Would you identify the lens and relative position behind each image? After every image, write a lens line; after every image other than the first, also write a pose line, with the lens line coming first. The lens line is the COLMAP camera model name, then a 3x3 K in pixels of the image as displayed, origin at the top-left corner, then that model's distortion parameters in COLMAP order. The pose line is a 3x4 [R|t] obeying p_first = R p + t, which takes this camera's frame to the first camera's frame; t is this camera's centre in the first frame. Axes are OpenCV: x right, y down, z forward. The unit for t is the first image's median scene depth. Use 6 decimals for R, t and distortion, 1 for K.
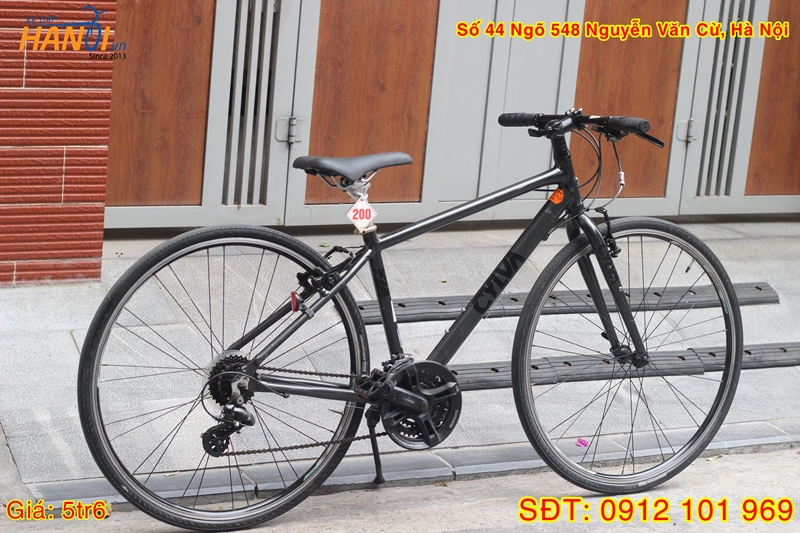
lens RADIAL K [[1879.3, 0, 400.8], [0, 1879.3, 266.1], [0, 0, 1]] dist [-0.122728, 0.000000]
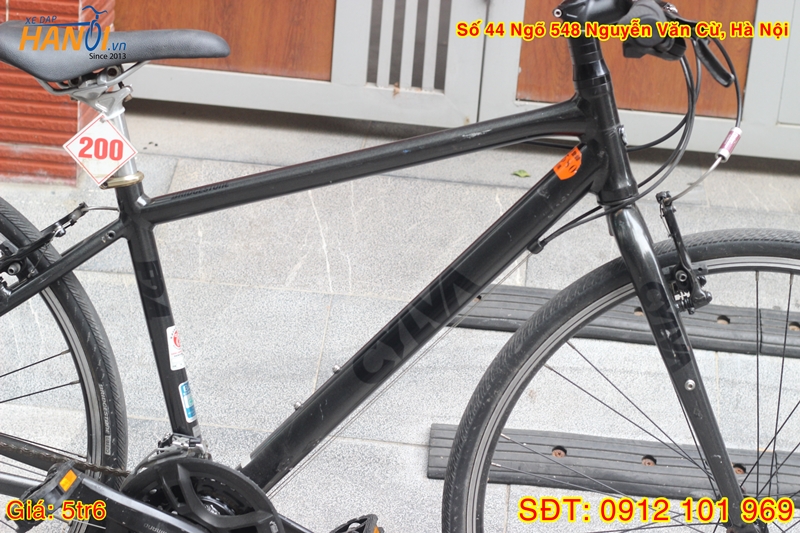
lens RADIAL K [[1879.3, 0, 397.8], [0, 1879.3, 266.2], [0, 0, 1]] dist [-0.122728, 0.000000]
pose [[0.842766, 0.168311, -0.511290, 0.255424], [-0.117850, 0.984507, 0.129835, -0.059476], [0.525221, -0.049164, 0.849544, 0.523666]]
